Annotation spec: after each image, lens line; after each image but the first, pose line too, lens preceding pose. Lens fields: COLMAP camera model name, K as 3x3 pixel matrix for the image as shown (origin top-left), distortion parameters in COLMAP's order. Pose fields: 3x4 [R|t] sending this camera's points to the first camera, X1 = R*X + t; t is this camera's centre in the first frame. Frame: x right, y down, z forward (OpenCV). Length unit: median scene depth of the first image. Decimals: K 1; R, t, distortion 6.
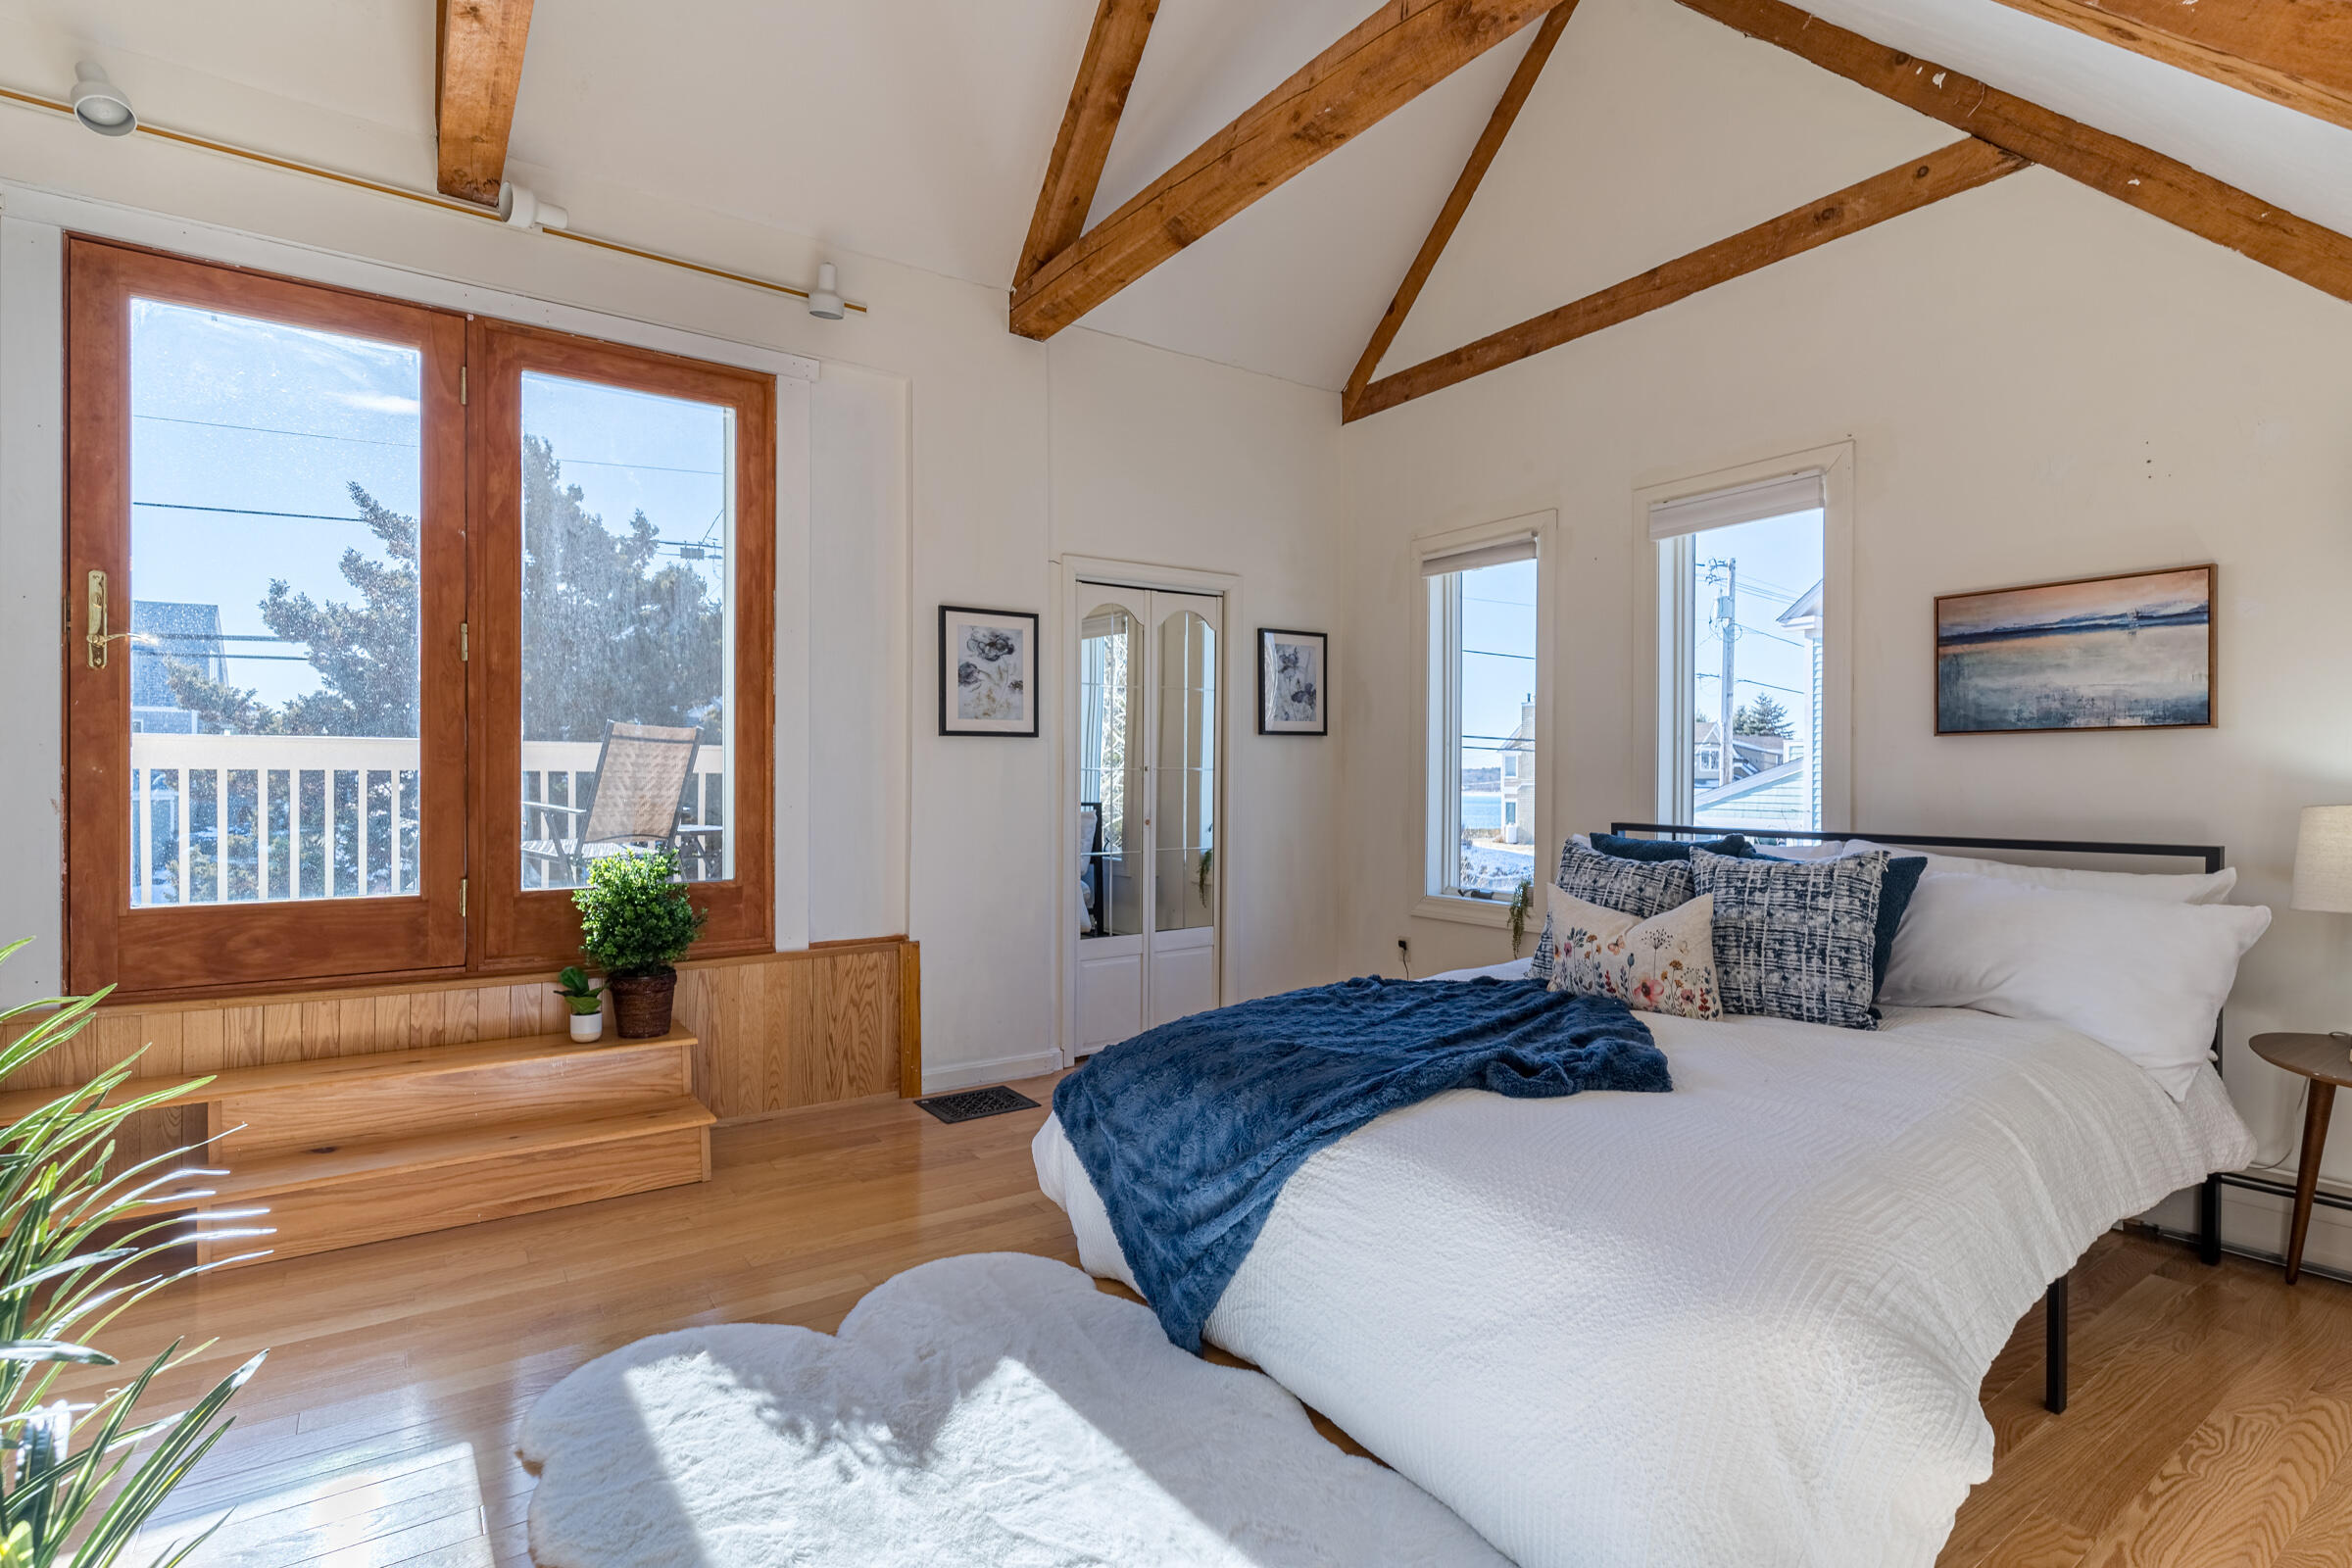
lens RADIAL K [[1127.3, 0, 1182.8], [0, 1127.3, 787.5], [0, 0, 1]] dist [-0.002308, 0.000143]
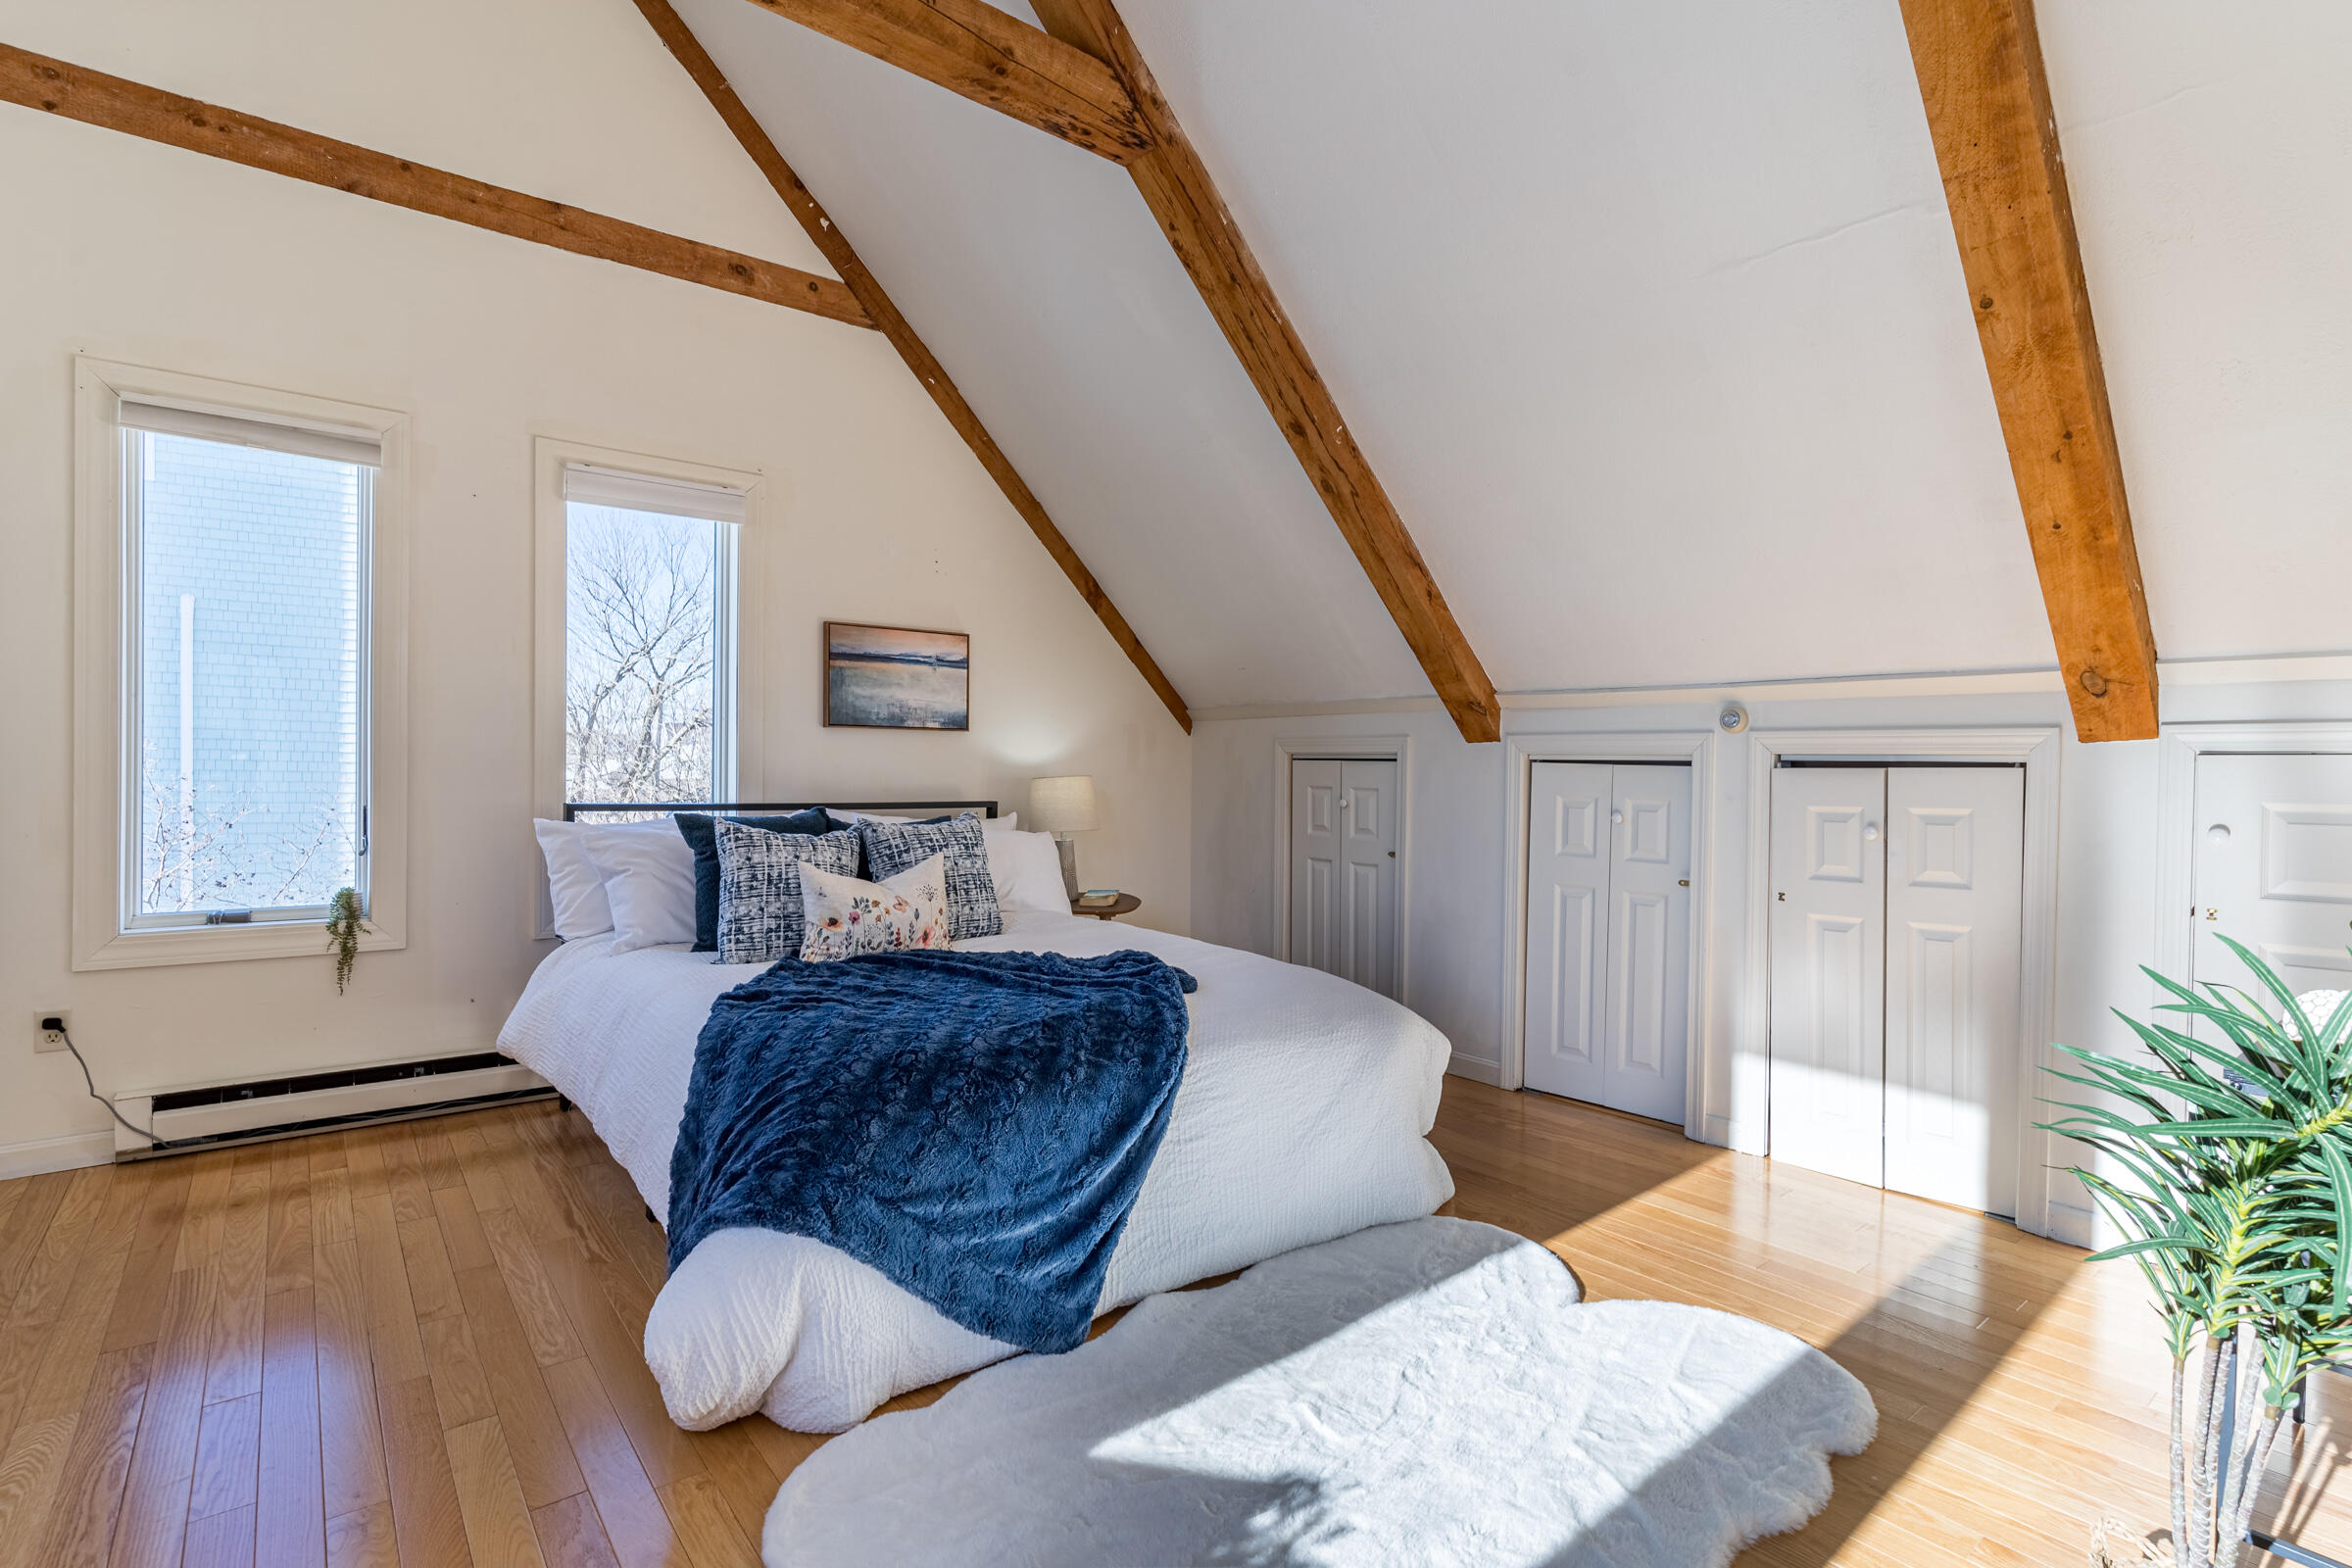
lens RADIAL K [[1127.3, 0, 1184.6], [0, 1127.3, 779.2], [0, 0, 1]] dist [-0.002308, 0.000143]
pose [[-0.071707, -0.013620, 0.997333, -0.728436], [-0.008490, 0.999879, 0.013045, -0.006032], [-0.997390, -0.007532, -0.071814, 0.731636]]
